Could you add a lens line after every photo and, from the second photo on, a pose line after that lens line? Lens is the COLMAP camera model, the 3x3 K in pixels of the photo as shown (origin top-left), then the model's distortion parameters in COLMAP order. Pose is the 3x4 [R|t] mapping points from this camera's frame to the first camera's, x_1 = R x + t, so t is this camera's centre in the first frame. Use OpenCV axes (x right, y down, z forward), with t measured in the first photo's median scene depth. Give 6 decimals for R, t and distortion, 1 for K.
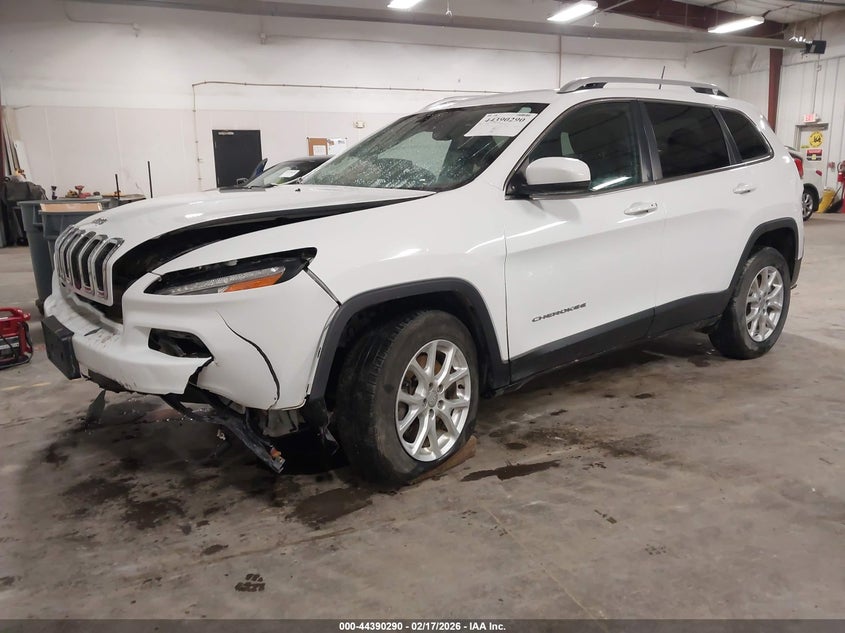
lens RADIAL K [[674.3, 0, 422.5], [0, 674.3, 316.5], [0, 0, 1]] dist [-0.003399, -0.009280]
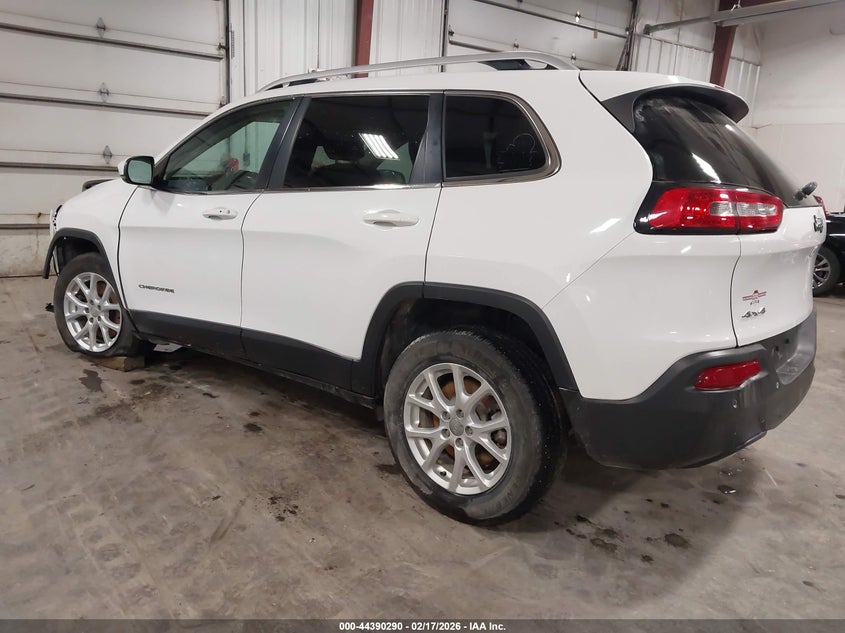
lens RADIAL K [[662.6, 0, 422.5], [0, 662.6, 316.5], [0, 0, 1]] dist [-0.033538, 0.000002]
pose [[0.251858, 0.237423, -0.938189, 1.333170], [-0.259527, 0.950500, 0.170868, -0.261051], [0.932316, 0.200451, 0.301008, 1.046090]]
